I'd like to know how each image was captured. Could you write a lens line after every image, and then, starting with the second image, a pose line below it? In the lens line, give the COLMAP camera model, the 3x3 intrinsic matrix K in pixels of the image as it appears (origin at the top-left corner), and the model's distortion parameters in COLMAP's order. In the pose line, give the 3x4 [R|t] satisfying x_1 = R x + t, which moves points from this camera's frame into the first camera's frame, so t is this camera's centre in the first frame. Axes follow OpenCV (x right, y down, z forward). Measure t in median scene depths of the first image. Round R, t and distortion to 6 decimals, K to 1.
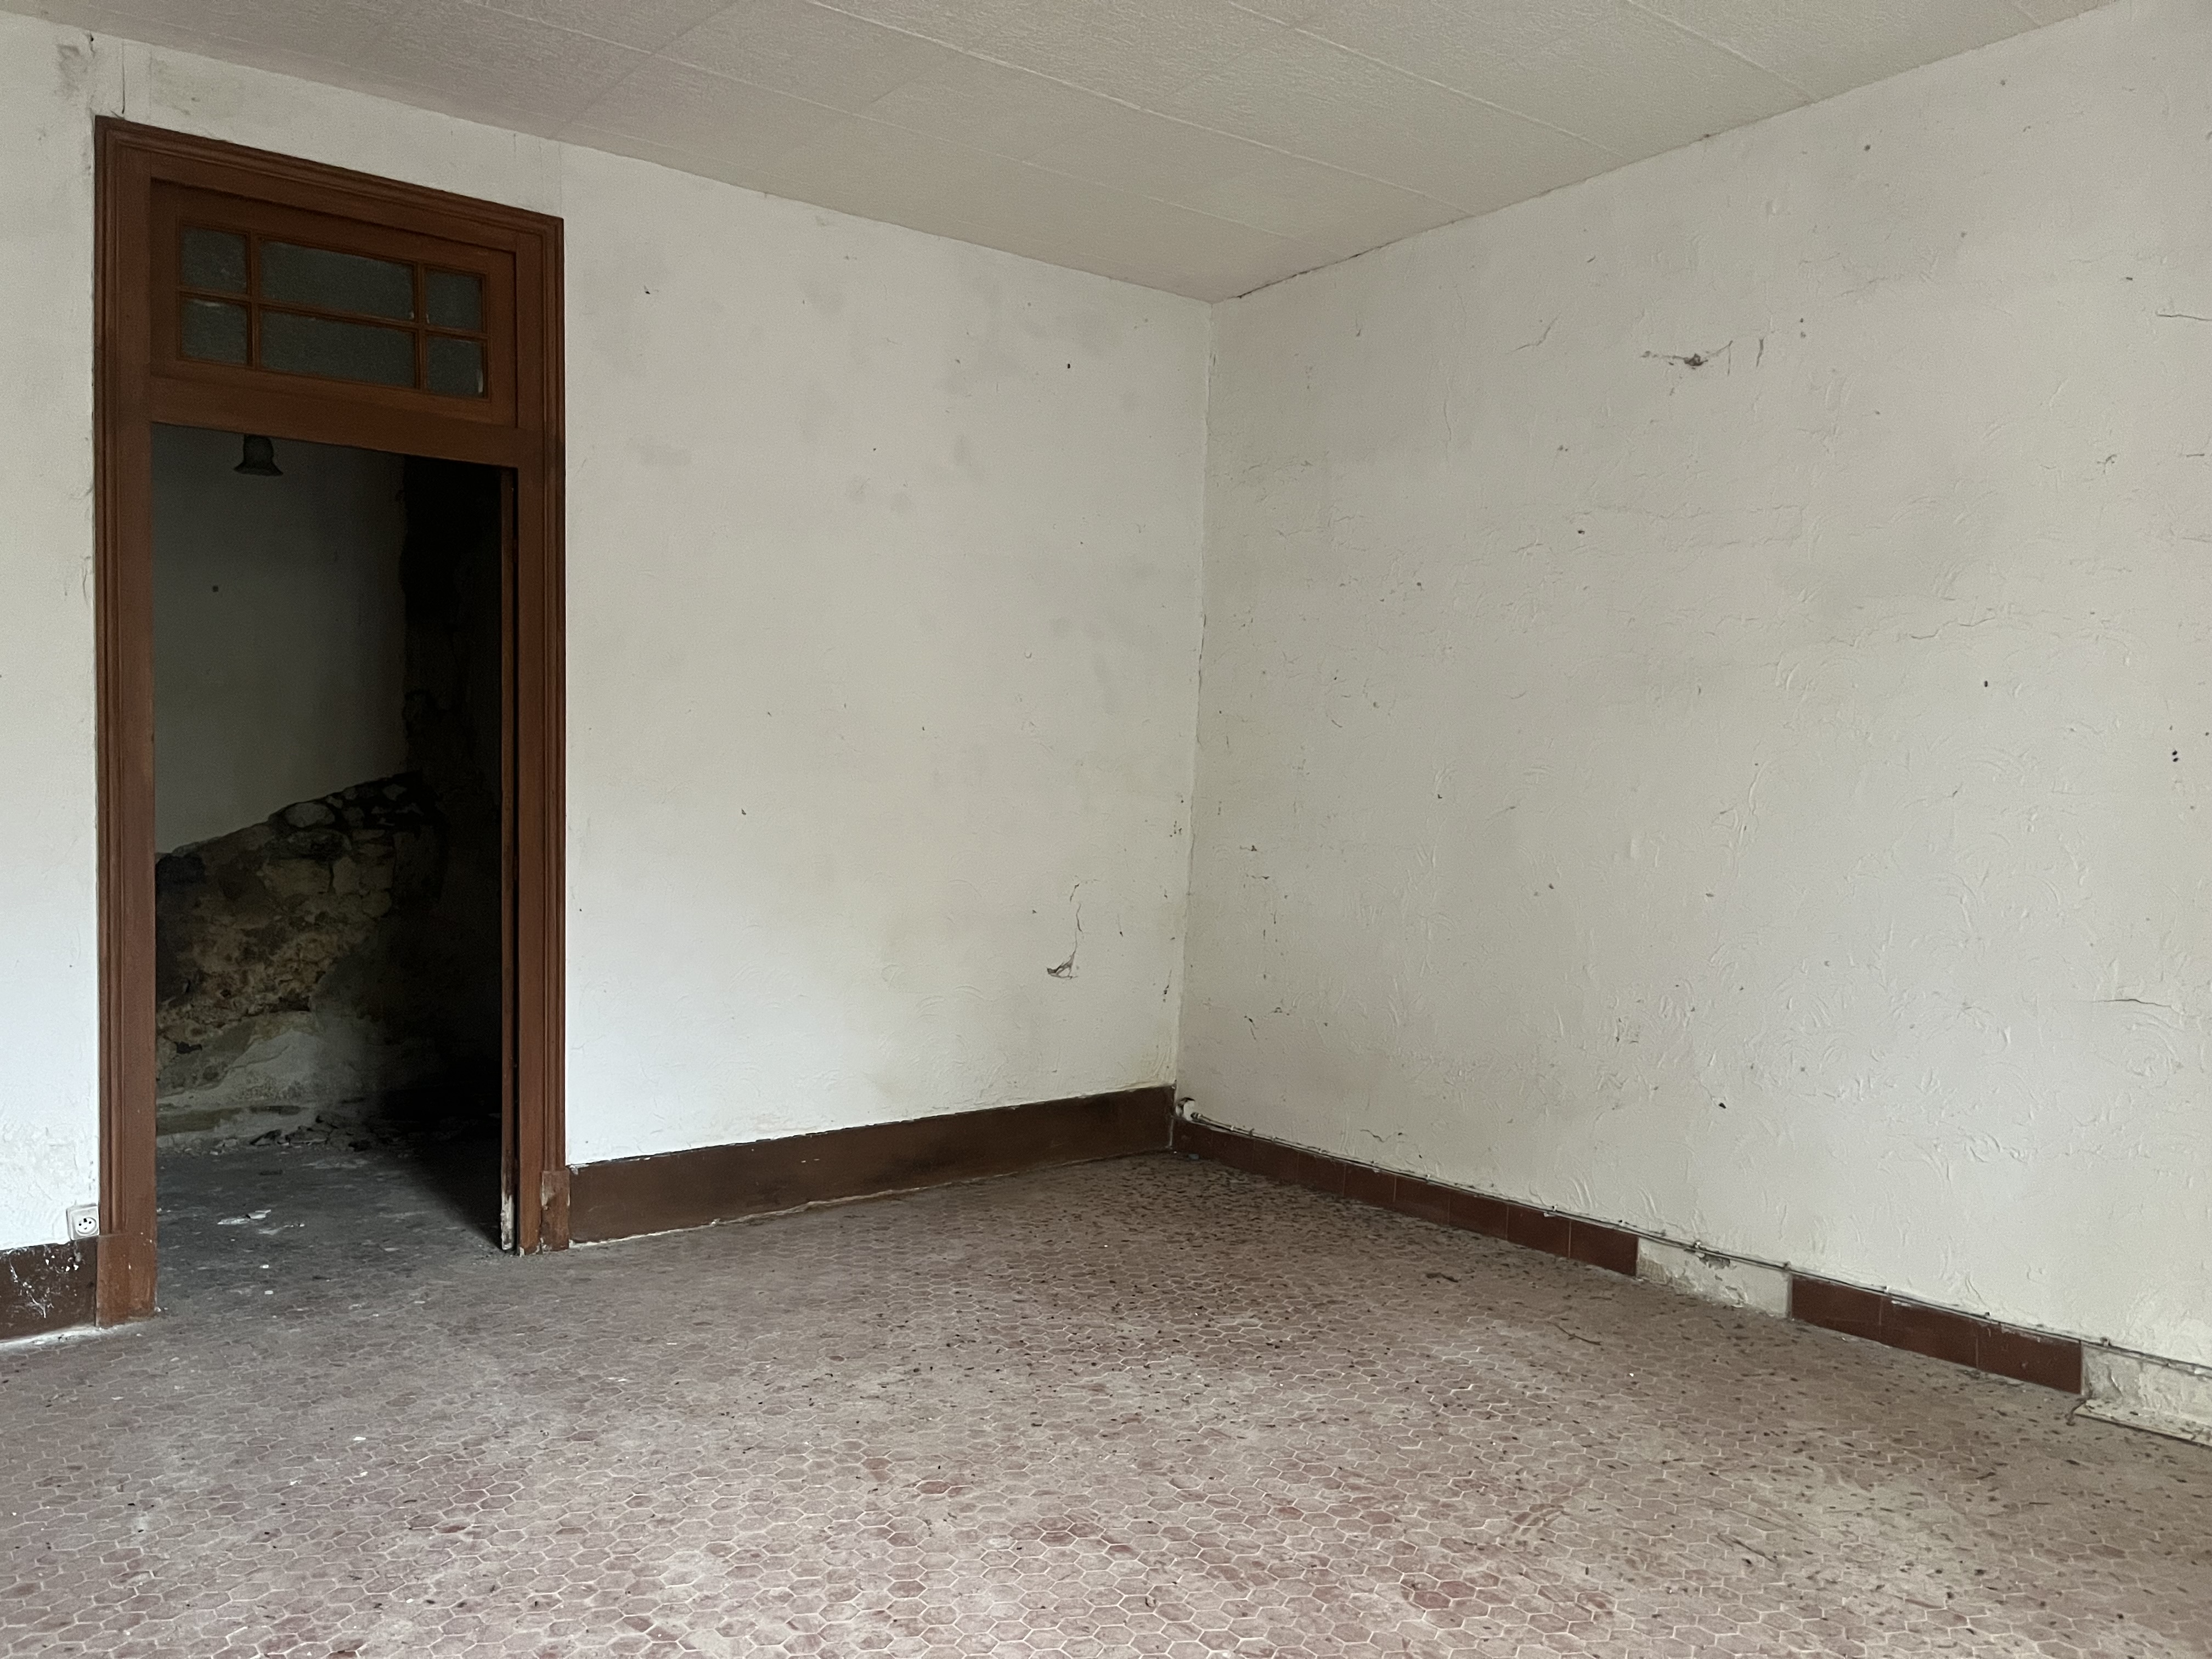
lens RADIAL K [[1659.6, 0, 1110.2], [0, 1659.6, 835.3], [0, 0, 1]] dist [0.023830, -0.044633]
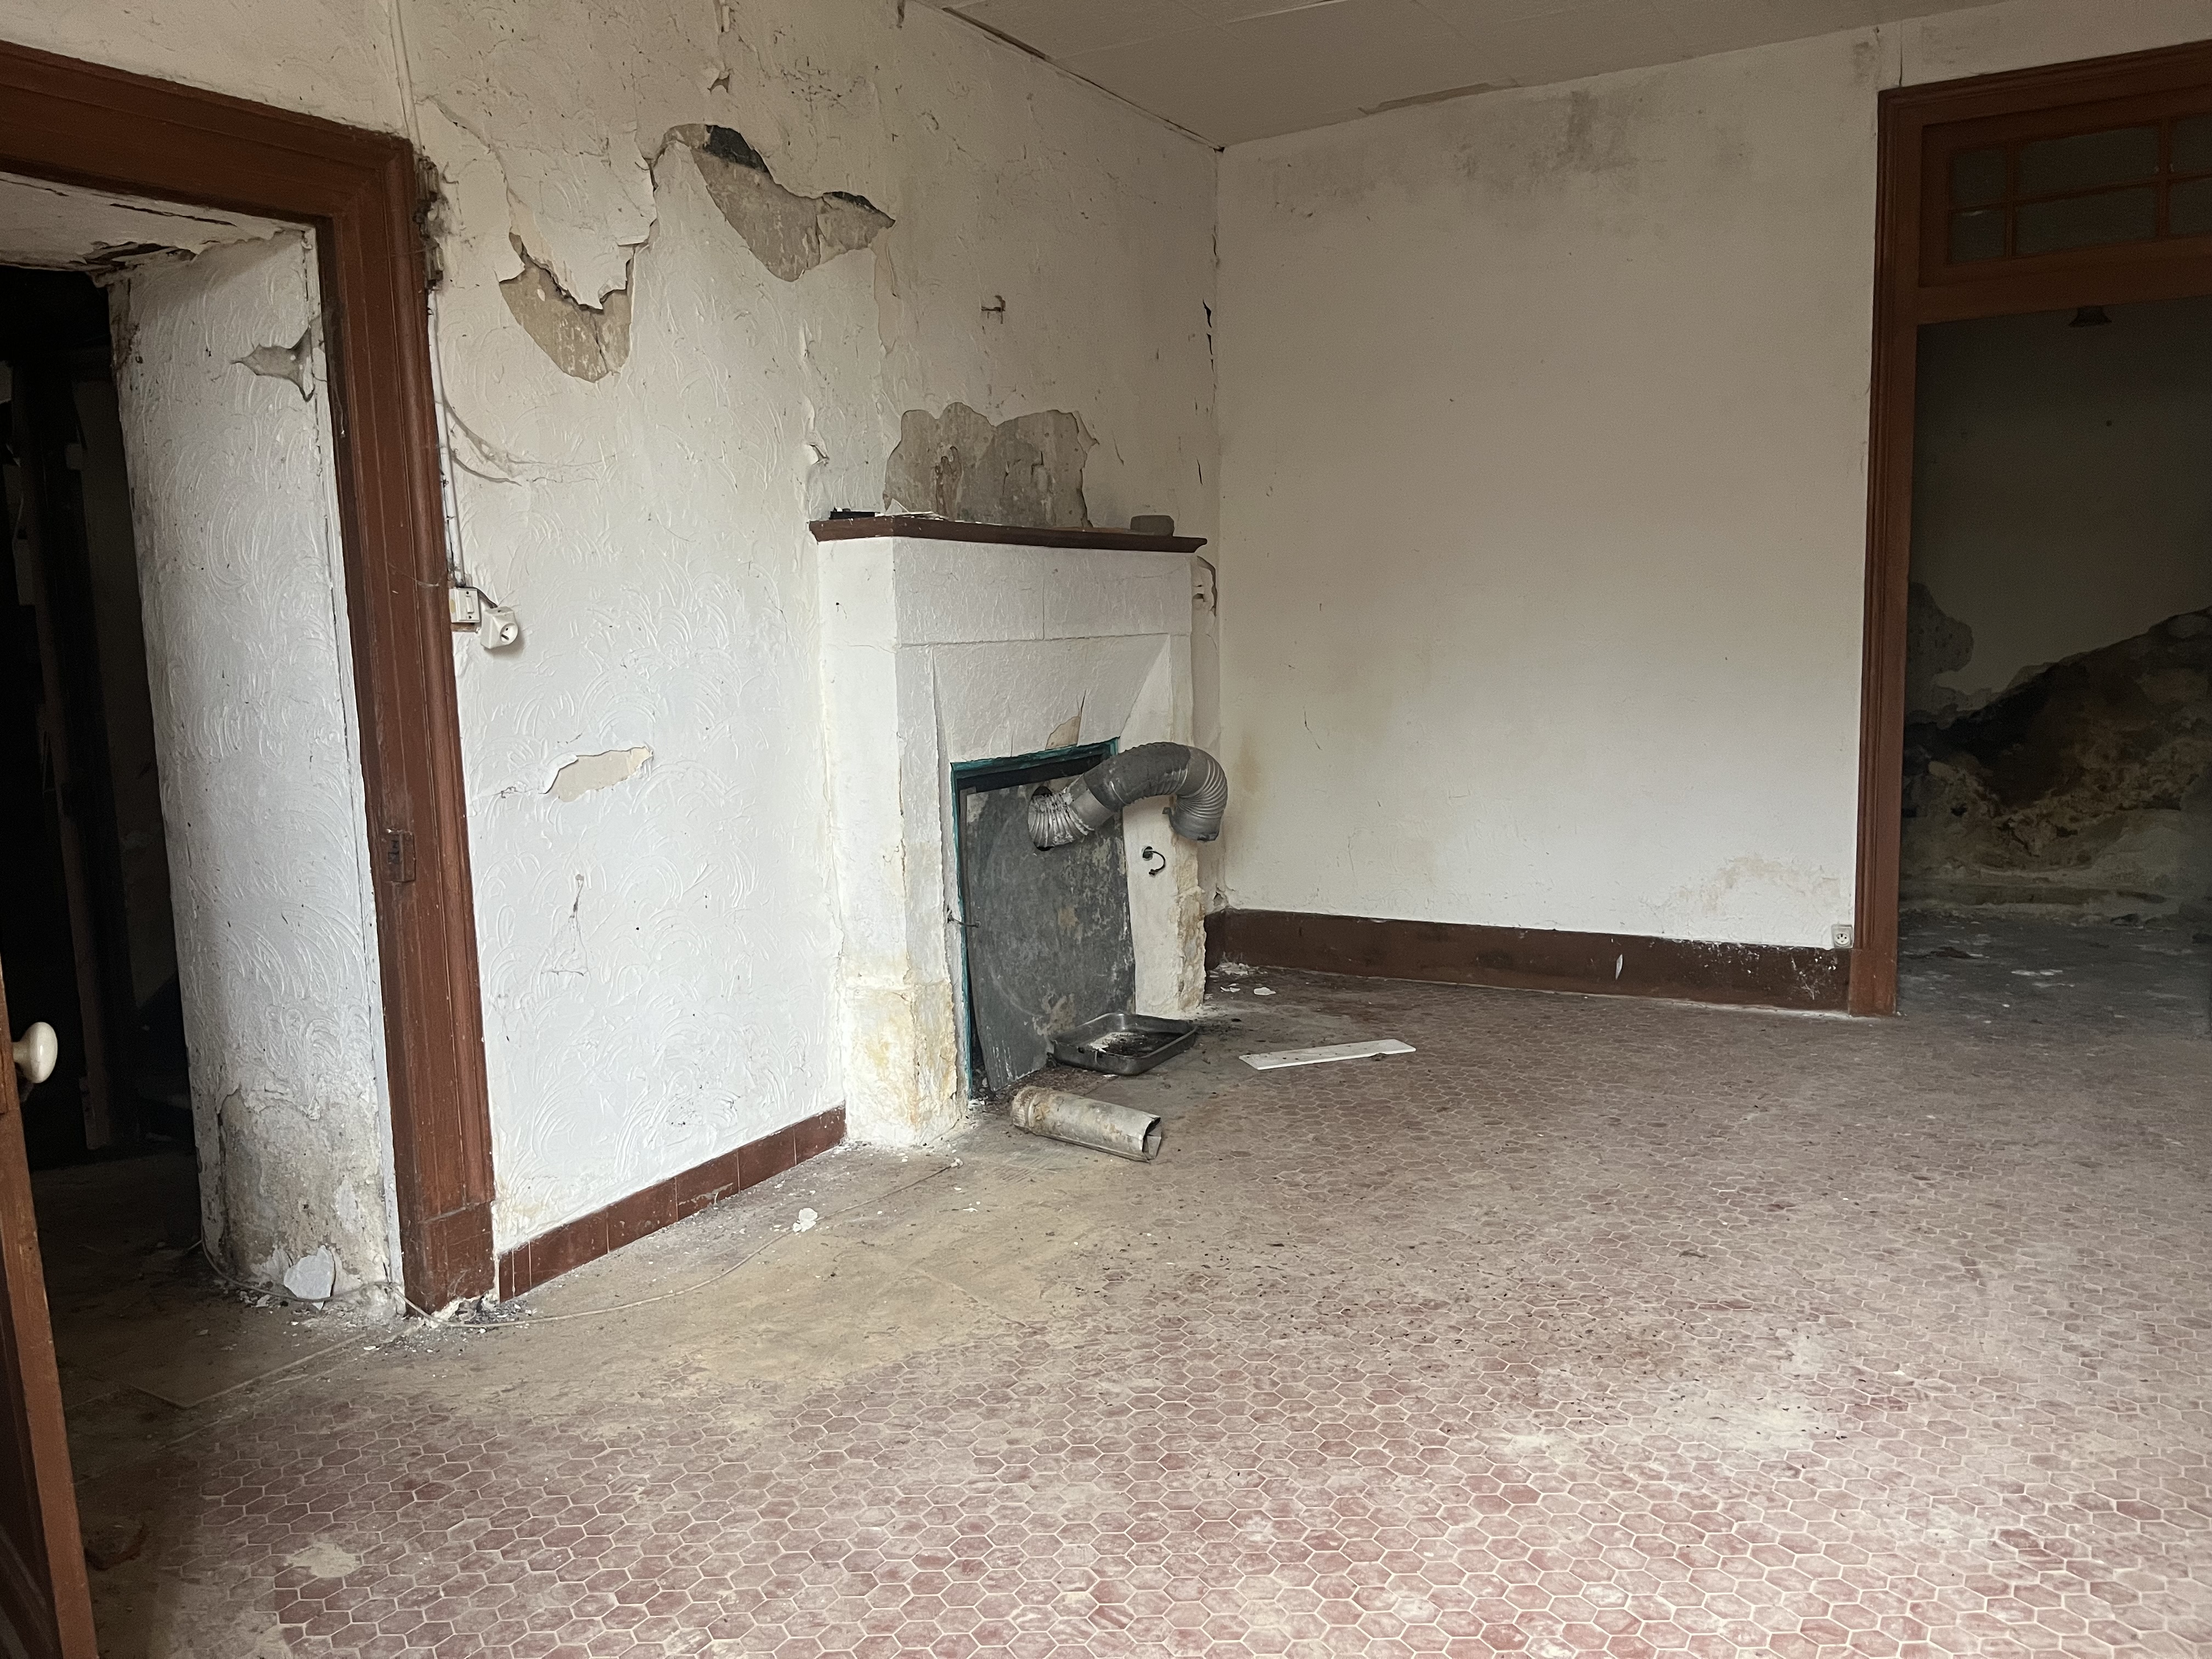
lens RADIAL K [[1659.6, 0, 1104.2], [0, 1659.6, 832.5], [0, 0, 1]] dist [0.023830, -0.044633]
pose [[0.372366, 0.098070, -0.922890, 0.263741], [0.012297, 0.993793, 0.110566, -0.007694], [0.928005, -0.052519, 0.368849, -0.042190]]
